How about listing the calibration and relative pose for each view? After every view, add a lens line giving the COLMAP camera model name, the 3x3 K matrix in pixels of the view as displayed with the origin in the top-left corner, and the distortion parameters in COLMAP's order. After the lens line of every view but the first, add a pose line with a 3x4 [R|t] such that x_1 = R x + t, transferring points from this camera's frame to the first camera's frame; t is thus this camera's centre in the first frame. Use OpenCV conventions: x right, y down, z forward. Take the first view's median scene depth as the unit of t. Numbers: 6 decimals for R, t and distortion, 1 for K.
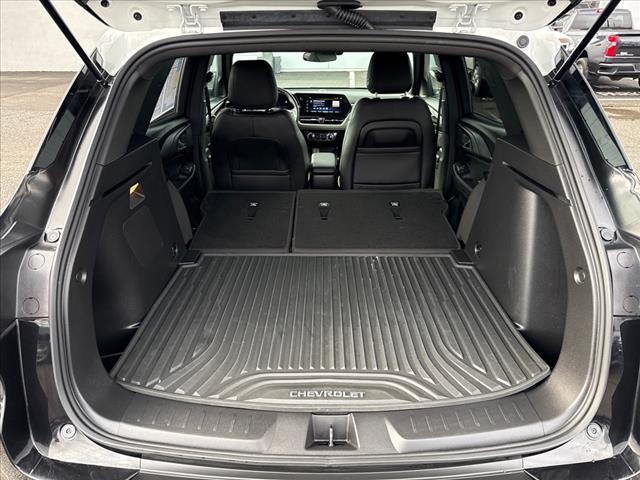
lens RADIAL K [[448.0, 0, 322.0], [0, 448.0, 243.2], [0, 0, 1]] dist [0.022007, -0.010520]
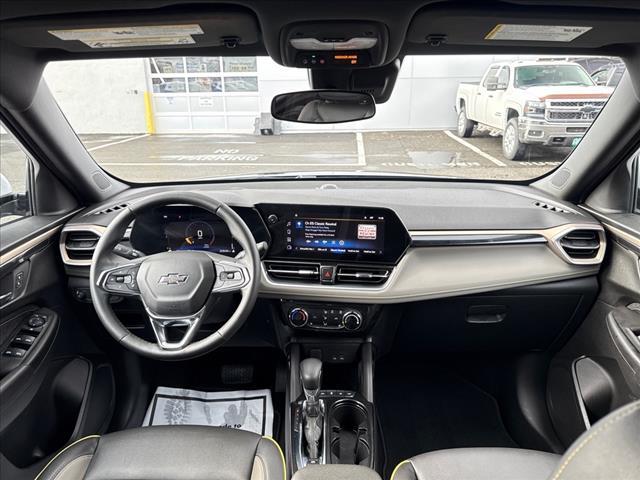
lens RADIAL K [[448.0, 0, 317.2], [0, 448.0, 235.4], [0, 0, 1]] dist [0.022007, -0.010520]
pose [[0.999798, -0.002069, -0.019980, -0.005482], [-0.000688, 0.990572, -0.136994, -0.784177], [0.020075, 0.136980, 0.990370, 1.951285]]
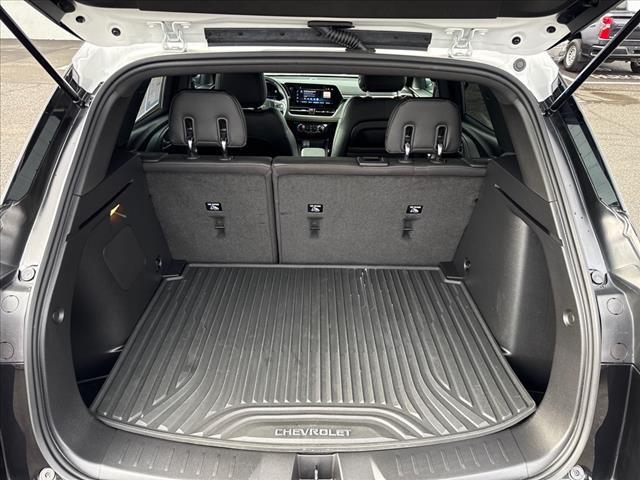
lens RADIAL K [[448.0, 0, 323.2], [0, 448.0, 242.3], [0, 0, 1]] dist [0.022007, -0.010520]
pose [[0.999590, 0.011380, 0.026267, 0.003072], [-0.012661, 0.998711, 0.049159, -0.115125], [-0.025674, -0.049471, 0.998446, 0.027412]]
